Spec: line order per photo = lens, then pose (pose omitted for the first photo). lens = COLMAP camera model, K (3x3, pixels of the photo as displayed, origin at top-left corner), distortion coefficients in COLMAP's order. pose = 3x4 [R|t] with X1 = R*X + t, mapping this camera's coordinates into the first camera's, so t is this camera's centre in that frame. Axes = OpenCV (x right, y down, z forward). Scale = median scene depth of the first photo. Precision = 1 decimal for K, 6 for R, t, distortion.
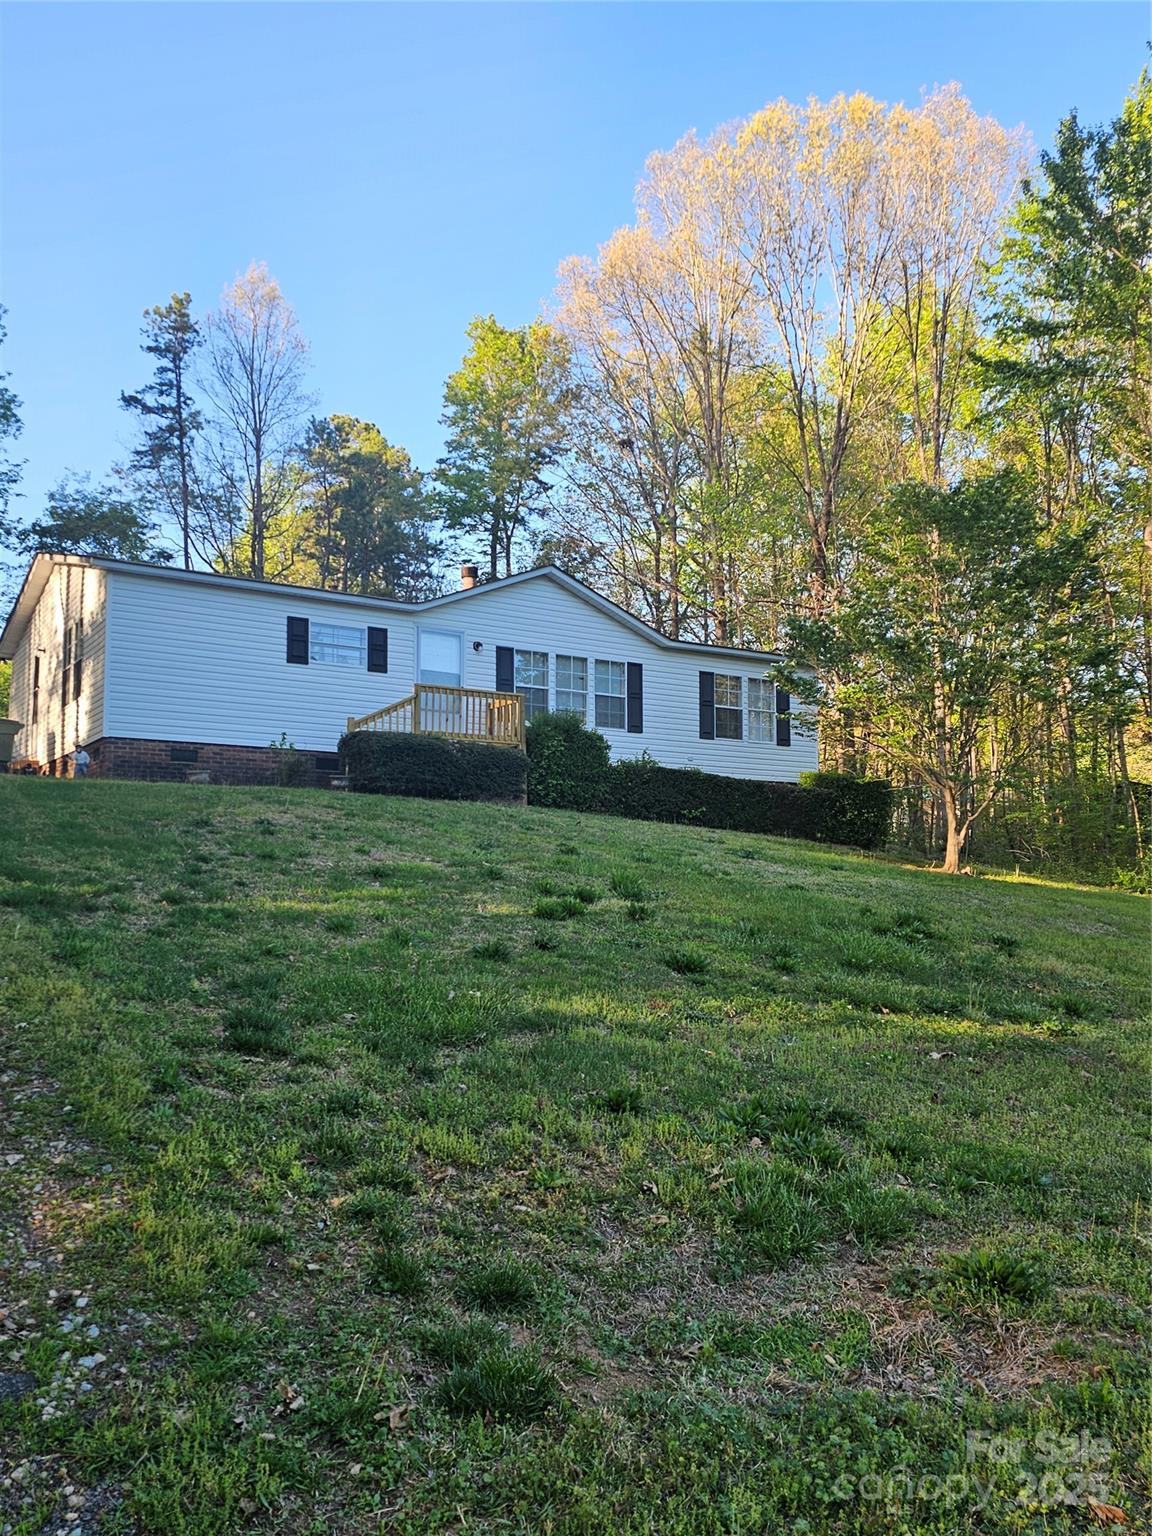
lens RADIAL K [[1027.5, 0, 574.7], [0, 1027.5, 769.1], [0, 0, 1]] dist [0.083177, -0.080307]
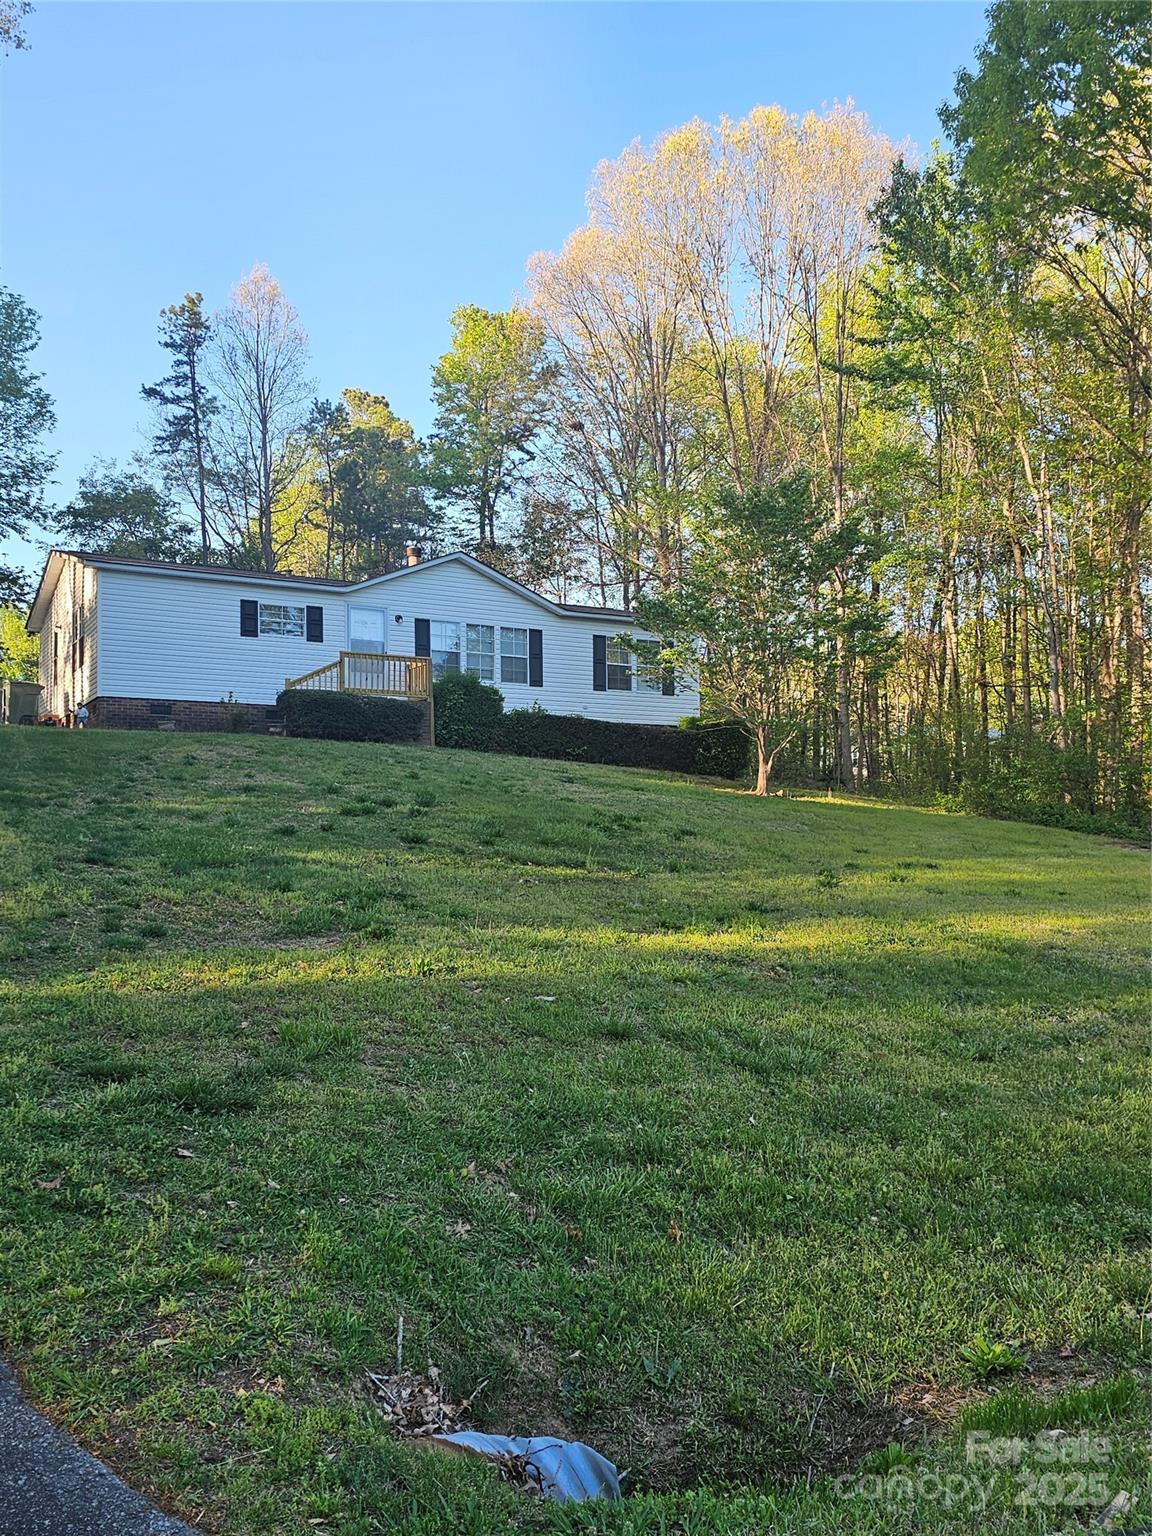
lens RADIAL K [[1021.7, 0, 582.8], [0, 1021.7, 753.7], [0, 0, 1]] dist [0.065086, -0.048682]
pose [[0.999040, -0.010735, -0.042462, 0.155884], [0.012324, 0.999227, 0.037325, 0.000027], [0.042029, -0.037812, 0.998401, -0.204478]]
